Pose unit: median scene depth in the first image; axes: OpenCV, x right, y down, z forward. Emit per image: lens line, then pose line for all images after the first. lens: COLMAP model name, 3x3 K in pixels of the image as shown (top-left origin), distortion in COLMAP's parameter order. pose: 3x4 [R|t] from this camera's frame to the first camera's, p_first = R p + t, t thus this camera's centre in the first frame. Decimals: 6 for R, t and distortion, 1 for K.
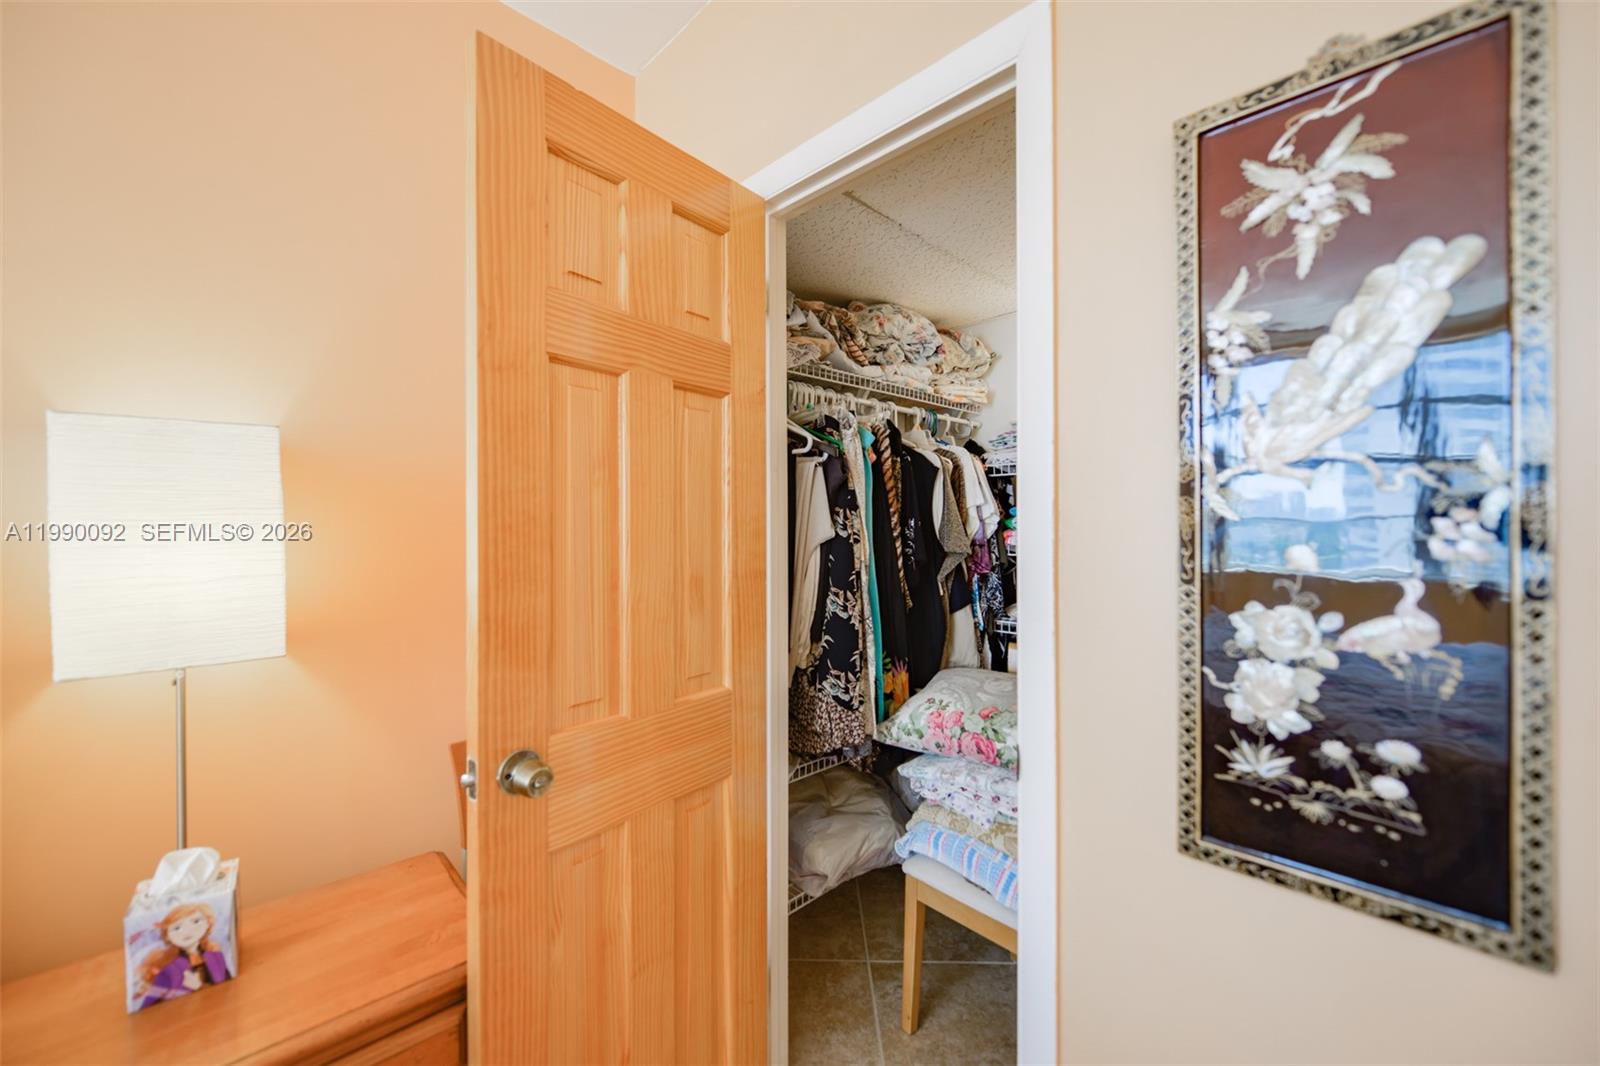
lens RADIAL K [[632.5, 0, 786.9], [0, 632.5, 526.5], [0, 0, 1]] dist [-0.004952, -0.000791]
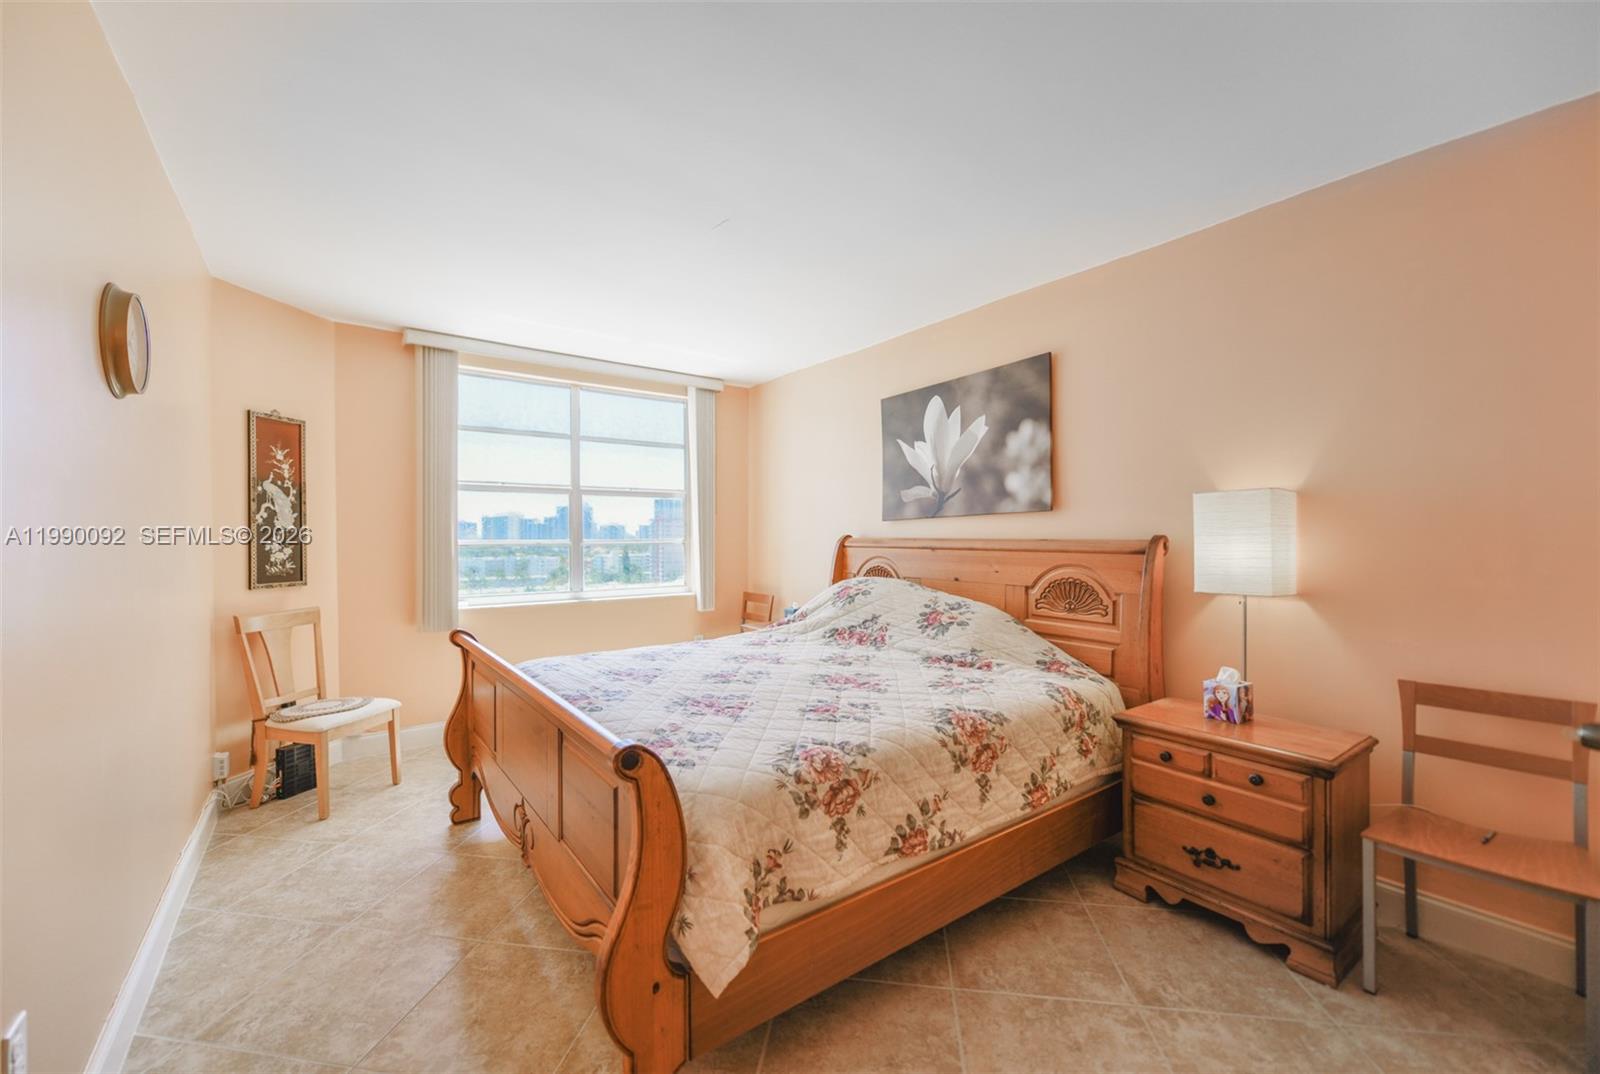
lens RADIAL K [[637.4, 0, 788.3], [0, 637.4, 537.9], [0, 0, 1]] dist [0.003036, -0.003704]
pose [[-0.141325, 0.000921, -0.989963, 1.835561], [0.005208, 0.999986, 0.000187, 0.000751], [0.989950, -0.005129, -0.141328, -0.362117]]
